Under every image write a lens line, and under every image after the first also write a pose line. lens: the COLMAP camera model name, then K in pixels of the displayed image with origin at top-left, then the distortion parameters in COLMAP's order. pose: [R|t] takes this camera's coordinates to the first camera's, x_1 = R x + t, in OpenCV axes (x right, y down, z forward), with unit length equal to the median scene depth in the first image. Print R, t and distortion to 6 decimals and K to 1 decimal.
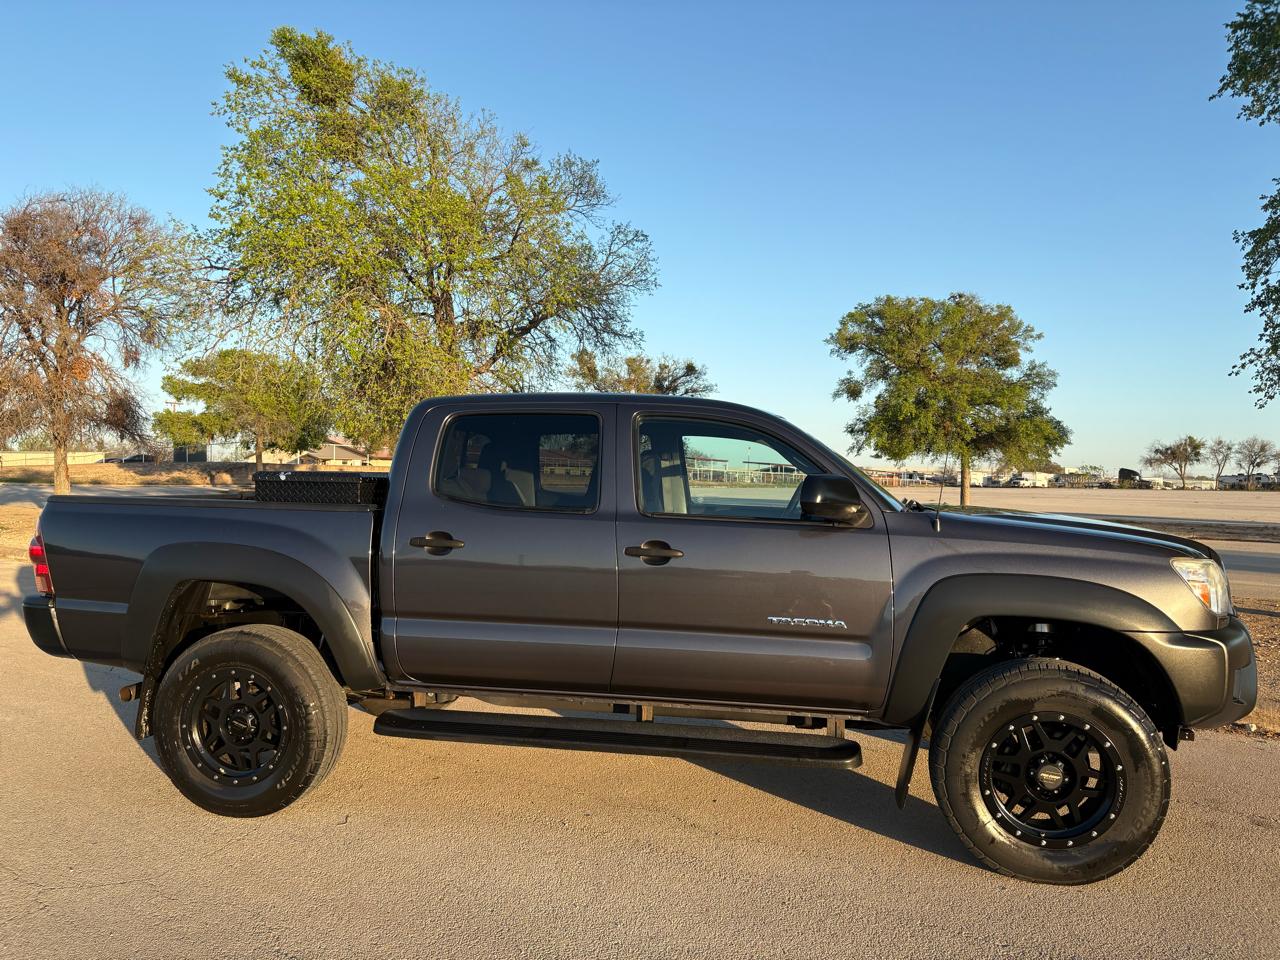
lens RADIAL K [[972.0, 0, 633.6], [0, 972.0, 500.5], [0, 0, 1]] dist [0.043944, -0.051110]
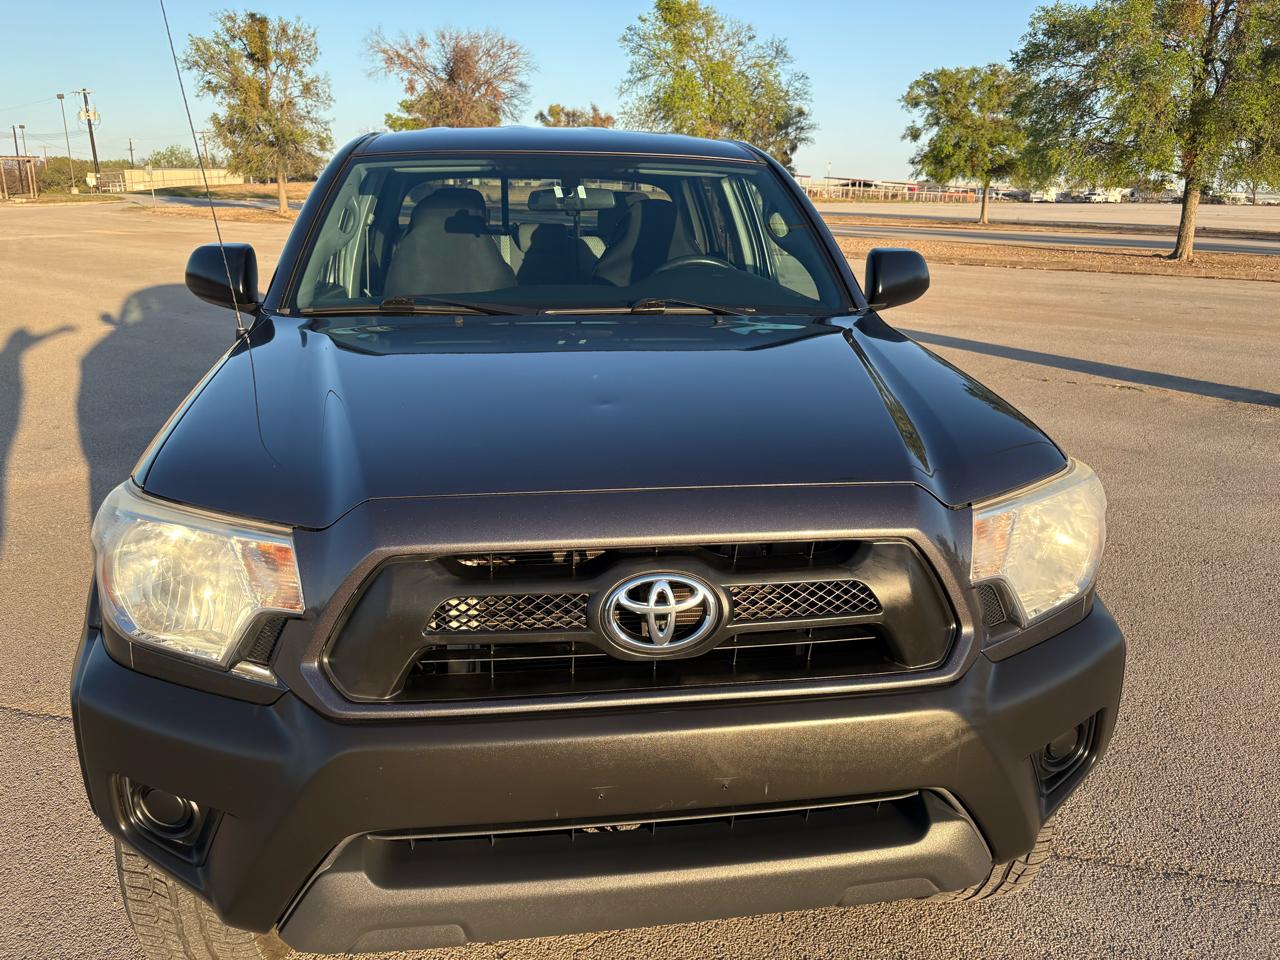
lens RADIAL K [[972.0, 0, 630.9], [0, 972.0, 490.3], [0, 0, 1]] dist [0.043944, -0.051110]
pose [[0.997726, 0.019880, -0.064409, -0.106543], [-0.001832, 0.963167, 0.268897, 0.010802], [0.067382, -0.268167, 0.961013, -0.645746]]
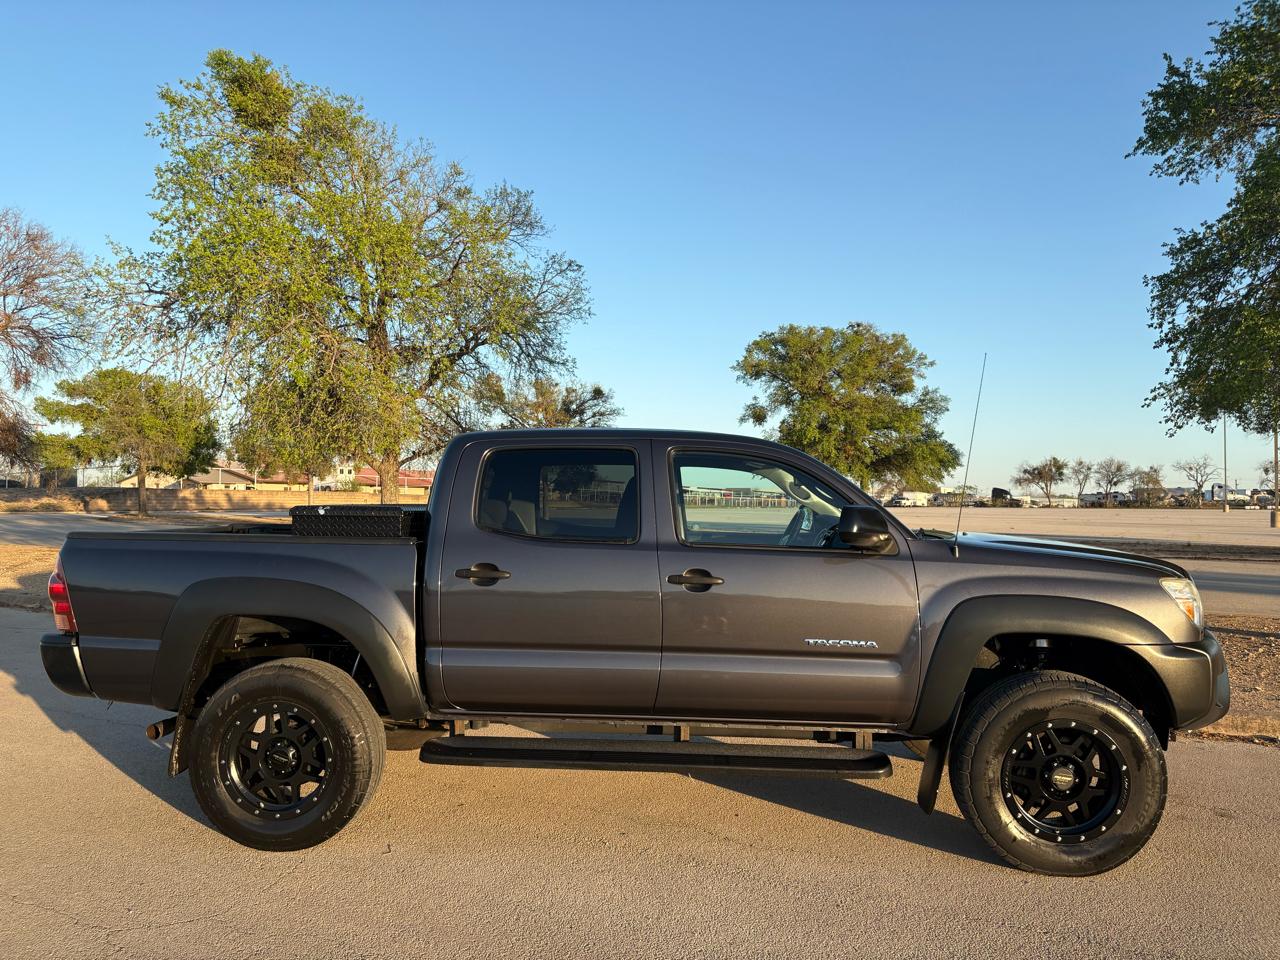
lens RADIAL K [[972.0, 0, 633.8], [0, 972.0, 499.0], [0, 0, 1]] dist [0.043944, -0.051110]
pose [[0.993722, -0.007018, 0.111654, -0.023298], [0.009650, 0.999688, -0.023047, -0.001608], [-0.111457, 0.023980, 0.993480, -0.006837]]
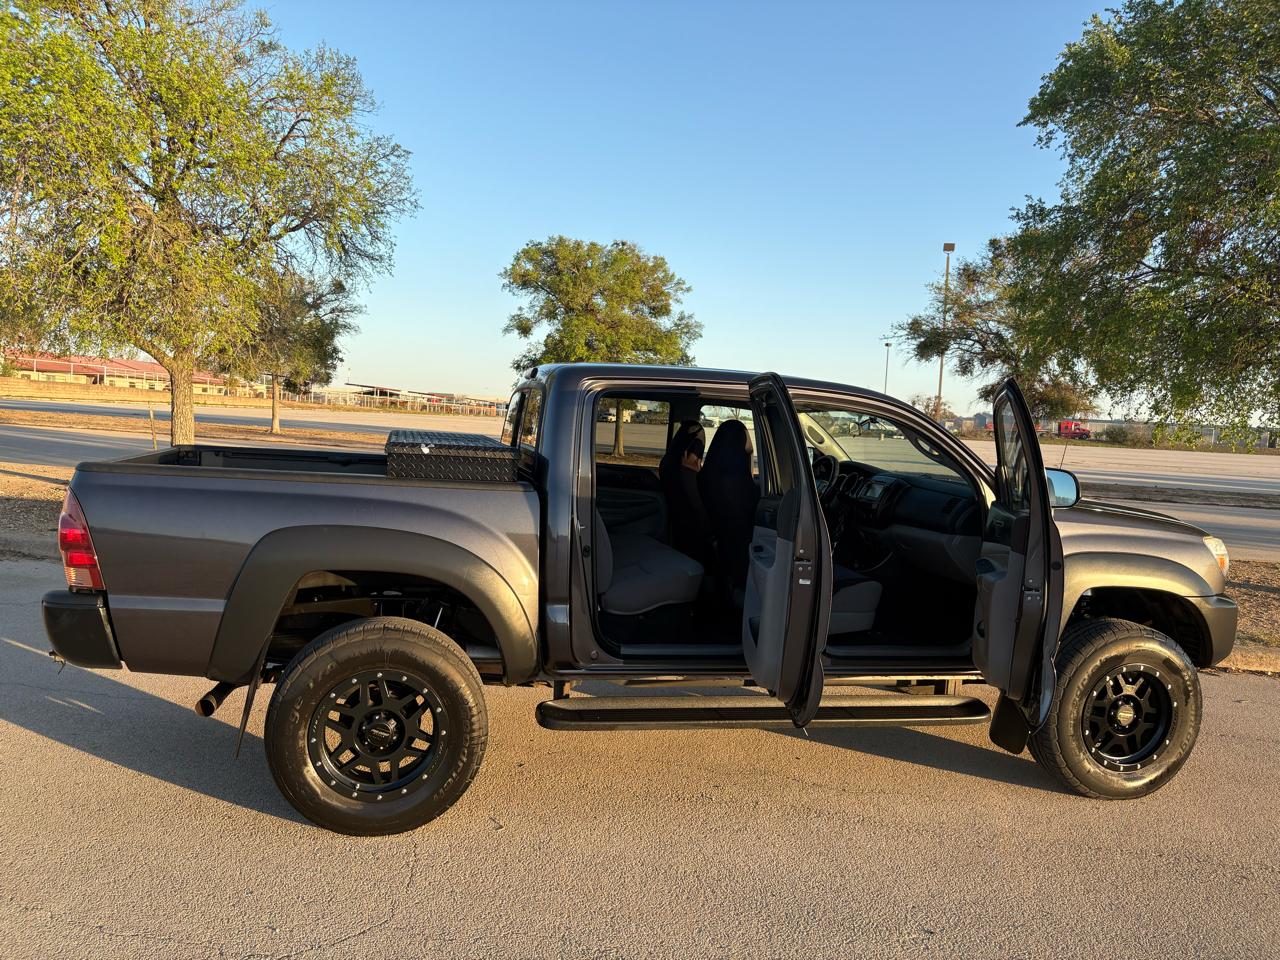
lens RADIAL K [[972.0, 0, 637.9], [0, 972.0, 503.0], [0, 0, 1]] dist [0.043944, -0.051110]
pose [[0.911782, 0.000013, 0.410675, -0.084336], [-0.032172, 0.996929, 0.071396, -0.006907], [-0.409413, -0.078309, 0.908982, 0.019837]]
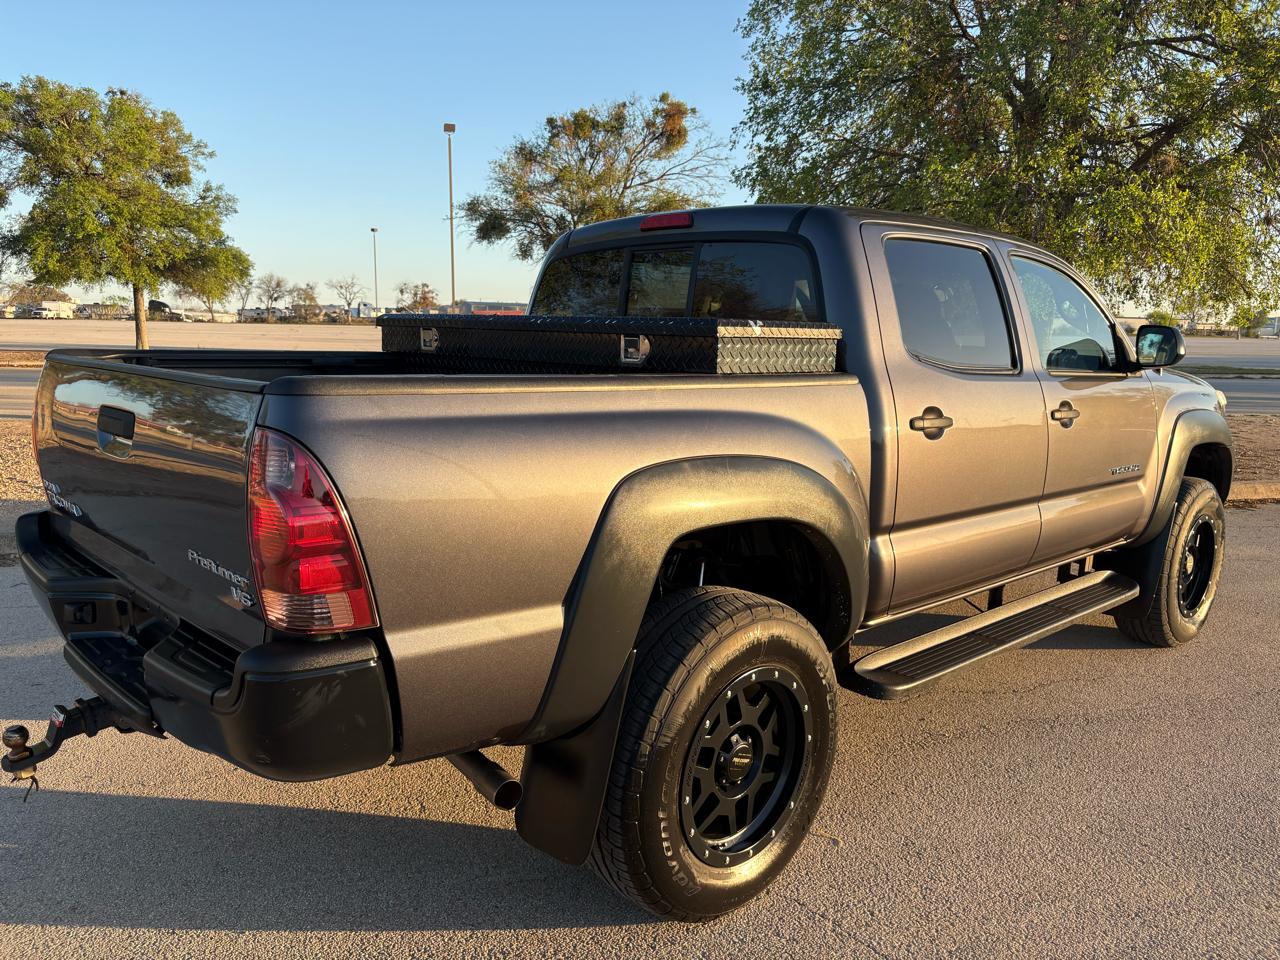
lens RADIAL K [[972.0, 0, 634.8], [0, 972.0, 498.8], [0, 0, 1]] dist [0.043944, -0.051110]
pose [[0.590535, -0.140700, 0.794652, -0.134691], [0.005628, 0.985378, 0.170288, -0.003657], [-0.806993, -0.096089, 0.582692, 0.111401]]
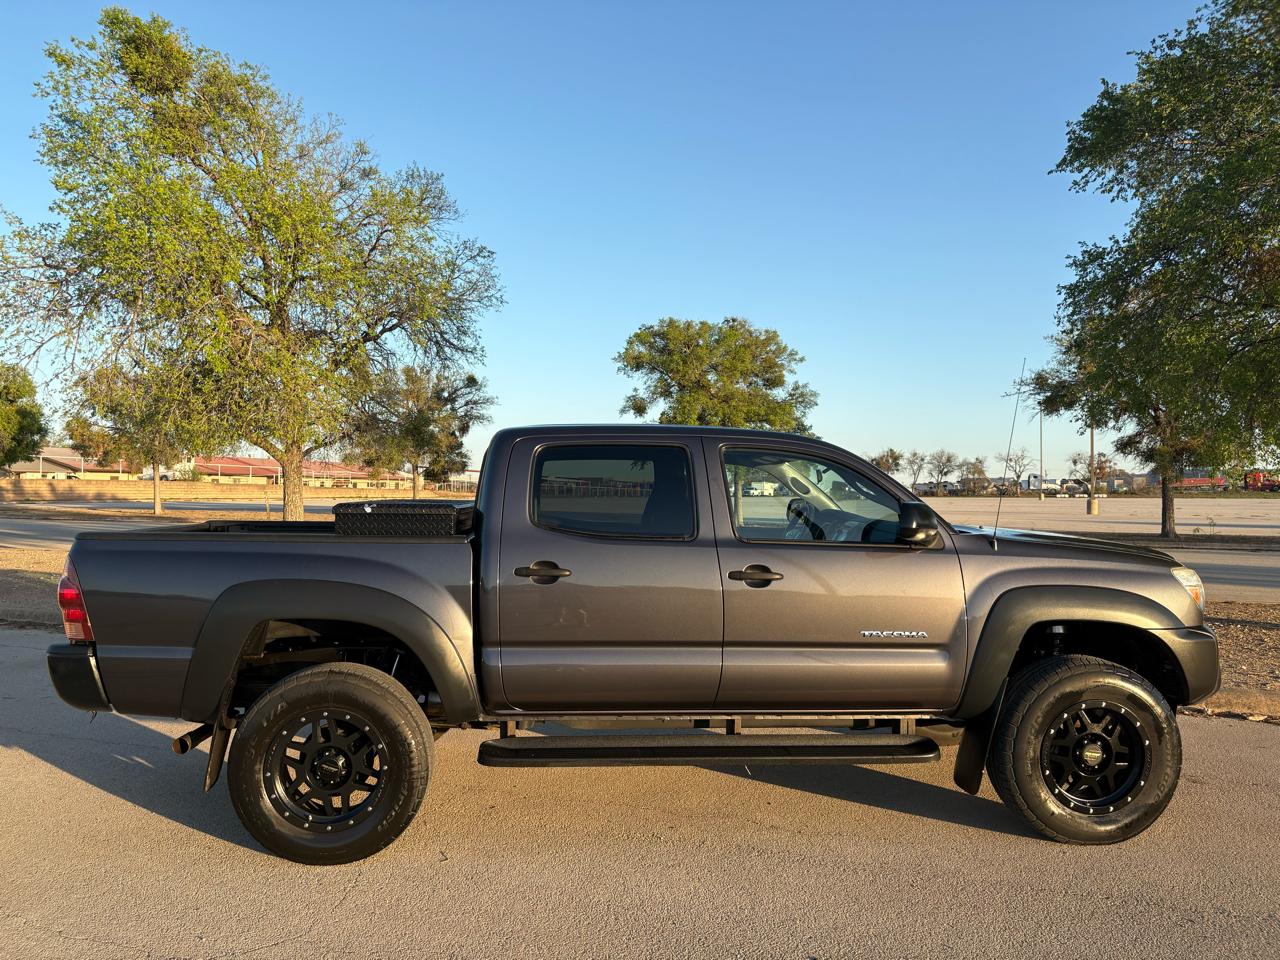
lens RADIAL K [[972.0, 0, 634.6], [0, 972.0, 497.9], [0, 0, 1]] dist [0.043944, -0.051110]
pose [[0.964898, -0.010370, 0.262419, -0.055538], [0.013915, 0.999835, -0.011656, -0.003163], [-0.262255, 0.014898, 0.964884, -0.001157]]
